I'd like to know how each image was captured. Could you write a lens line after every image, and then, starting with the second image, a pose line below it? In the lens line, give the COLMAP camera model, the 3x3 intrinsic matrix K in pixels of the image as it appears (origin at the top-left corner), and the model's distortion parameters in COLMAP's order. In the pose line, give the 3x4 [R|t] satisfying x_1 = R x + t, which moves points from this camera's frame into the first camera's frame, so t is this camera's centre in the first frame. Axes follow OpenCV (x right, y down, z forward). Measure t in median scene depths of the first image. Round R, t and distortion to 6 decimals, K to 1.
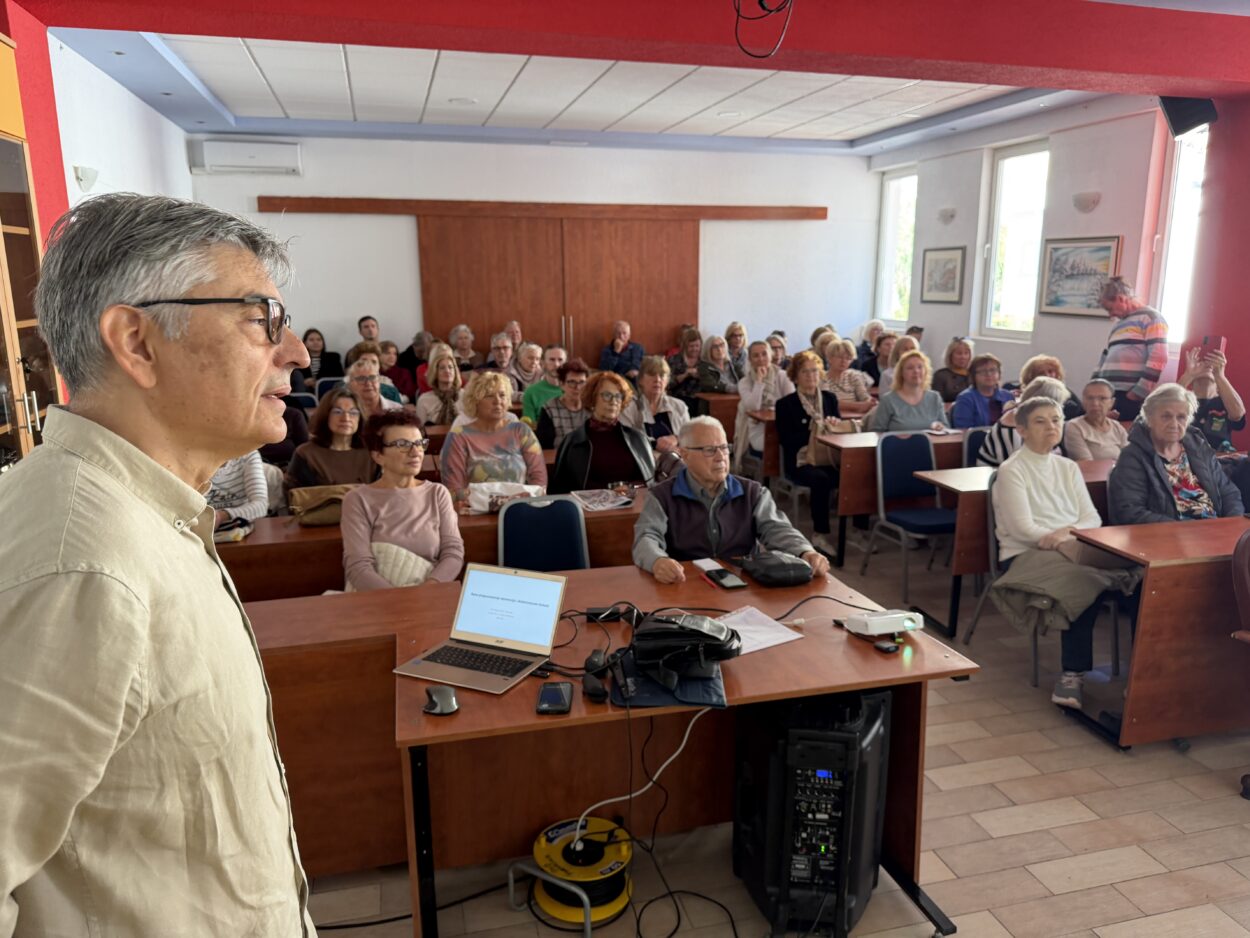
lens RADIAL K [[887.6, 0, 634.7], [0, 887.6, 476.2], [0, 0, 1]] dist [0.043443, -0.072731]
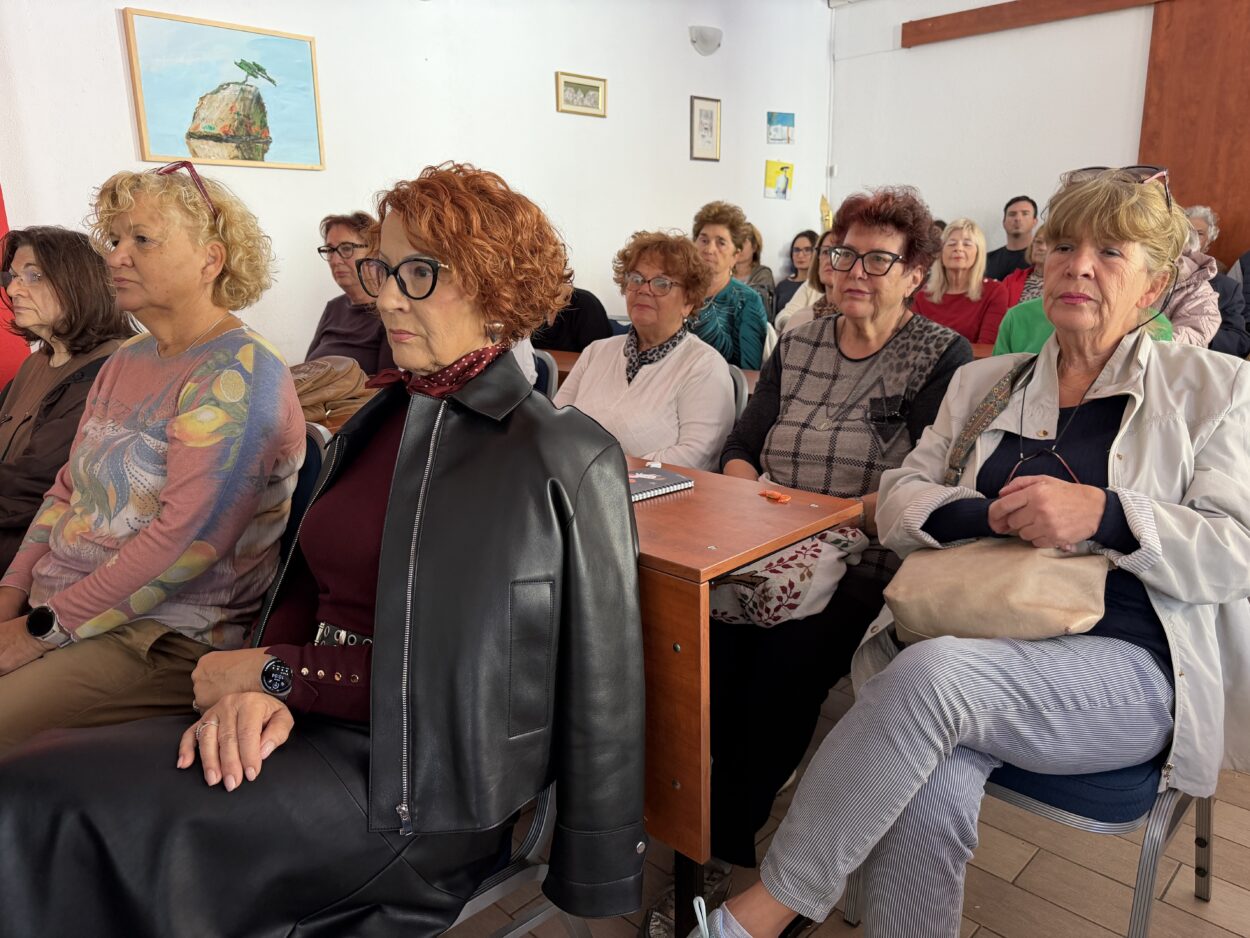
lens RADIAL K [[889.0, 0, 625.8], [0, 889.0, 467.0], [0, 0, 1]] dist [-0.001170, 0.002396]
pose [[0.501864, 0.205386, -0.840208, 0.135754], [-0.164787, 0.976310, 0.140227, -0.052568], [0.849104, 0.068080, 0.523819, 0.601005]]
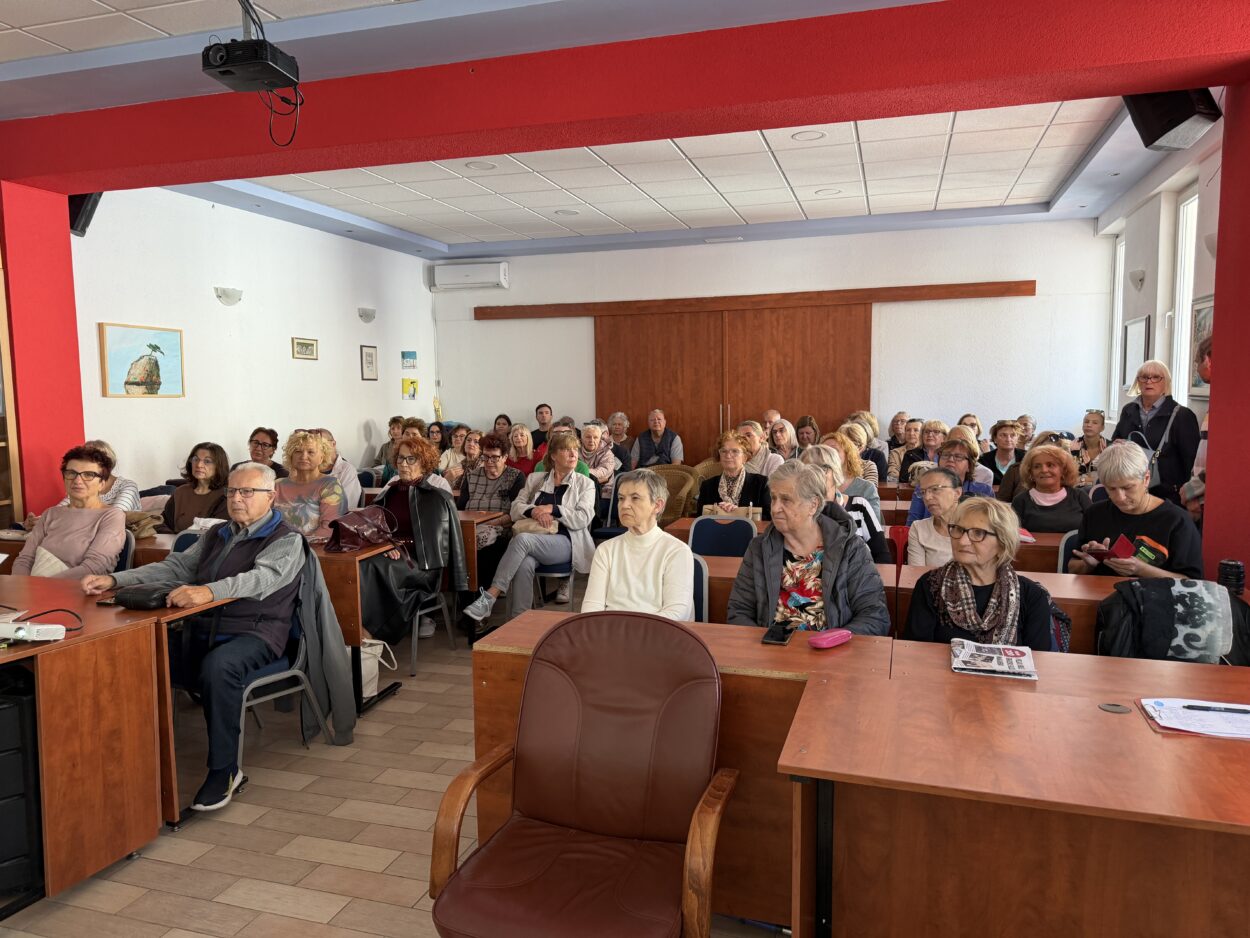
lens RADIAL K [[872.9, 0, 623.5], [0, 872.9, 472.2], [0, 0, 1]] dist [0.130051, -0.231327]
pose [[0.843288, 0.042978, -0.535741, 0.502944], [-0.106311, 0.990442, -0.087884, -0.004427], [0.526843, 0.131066, 0.839796, 0.149652]]
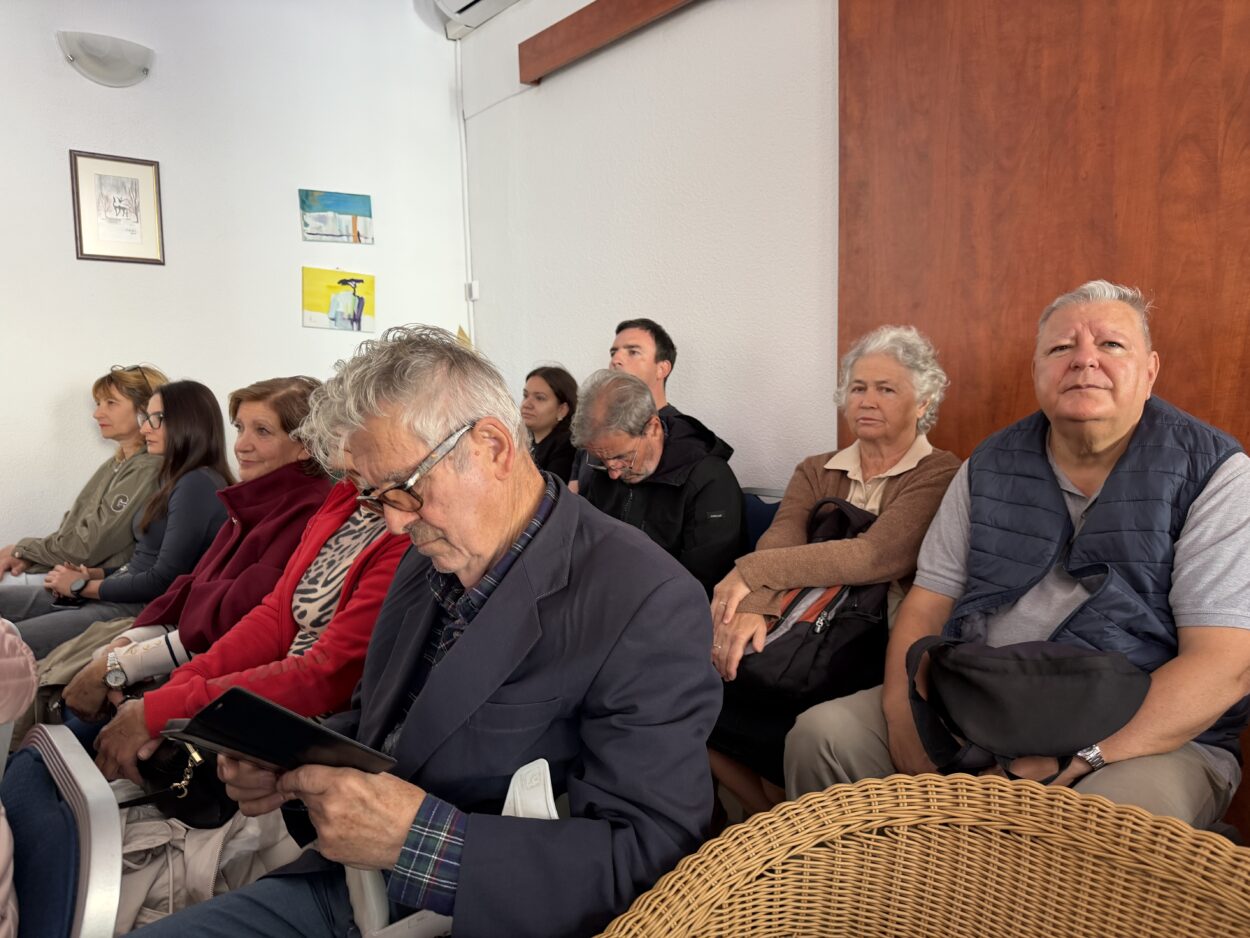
lens RADIAL K [[874.4, 0, 627.8], [0, 874.4, 468.4], [0, 0, 1]] dist [0.053274, -0.062712]
pose [[0.420556, 0.072323, -0.904380, -0.028572], [-0.174867, 0.984589, -0.002579, -0.159915], [0.890255, 0.159231, 0.426721, 1.109464]]
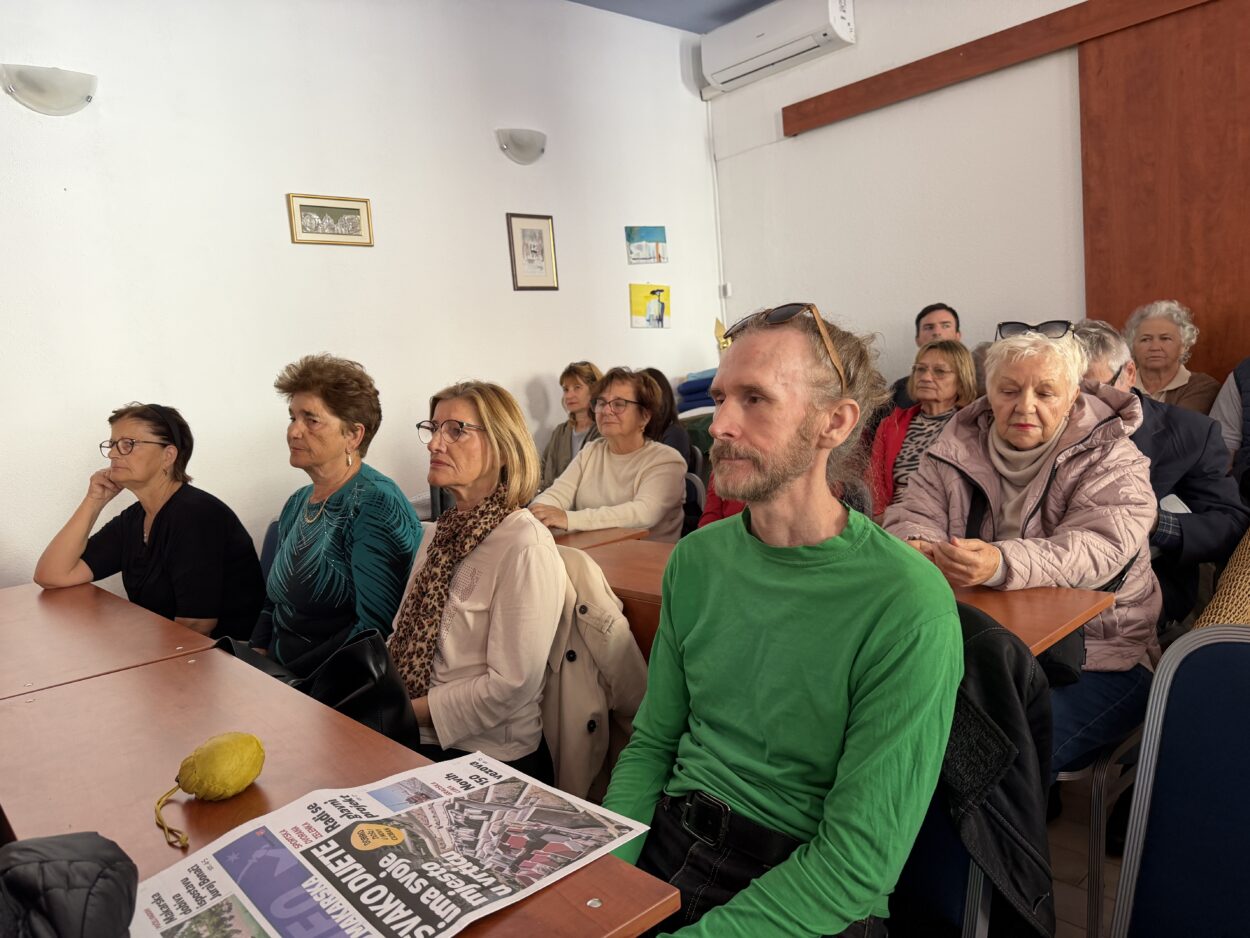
lens RADIAL K [[874.3, 0, 625.0], [0, 874.3, 474.9], [0, 0, 1]] dist [0.052786, -0.043411]
pose [[0.453276, 0.068988, -0.888697, 0.046930], [-0.104414, 0.994246, 0.023926, -0.109365], [0.885234, 0.081948, 0.457871, 0.835540]]
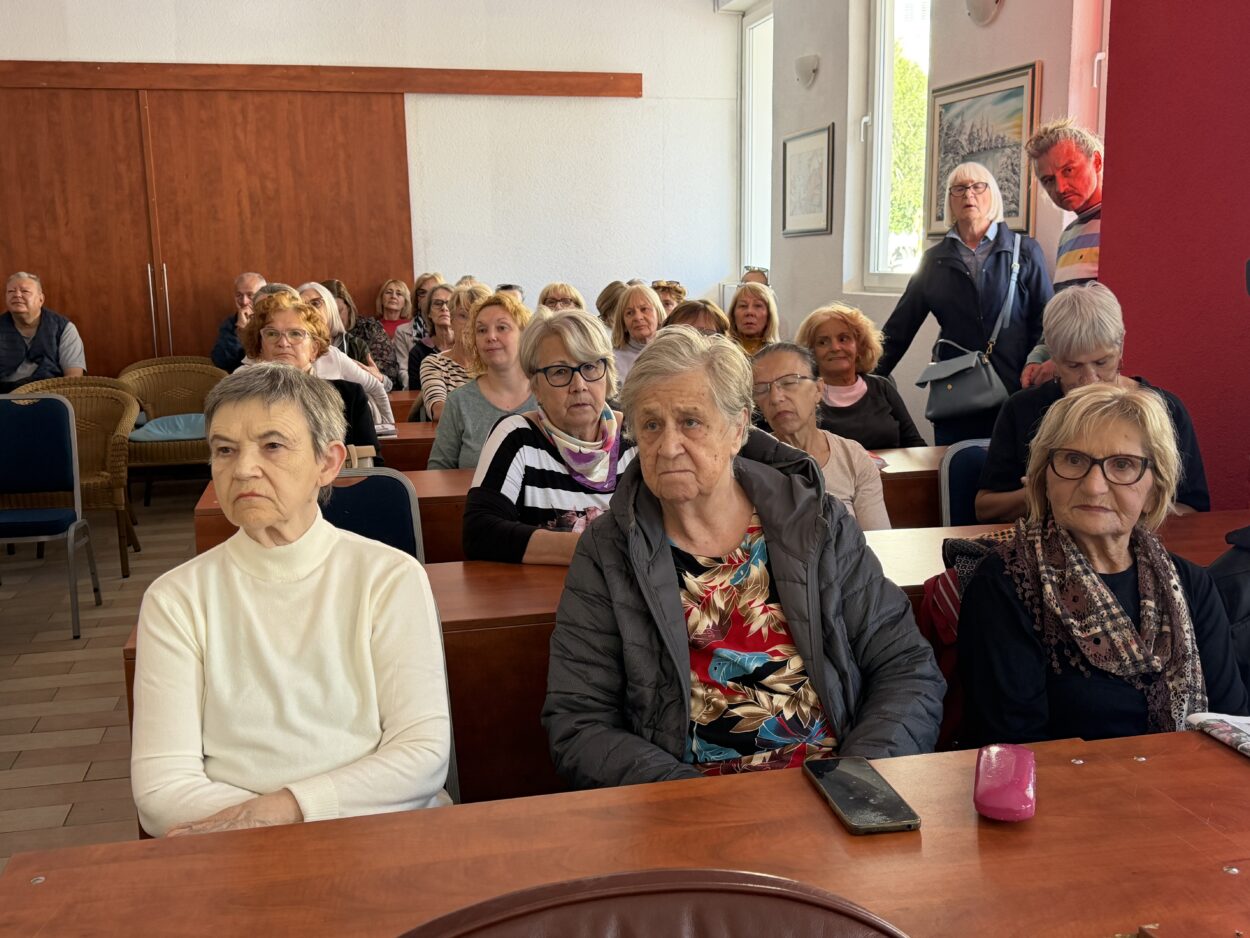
lens RADIAL K [[1237.6, 0, 630.7], [0, 1237.6, 474.9], [0, 0, 1]] dist [0.111120, -0.231554]
pose [[0.999639, -0.006701, -0.026015, 0.330739], [0.005529, 0.998977, -0.044874, -0.015564], [0.026289, 0.044714, 0.998654, 0.316011]]
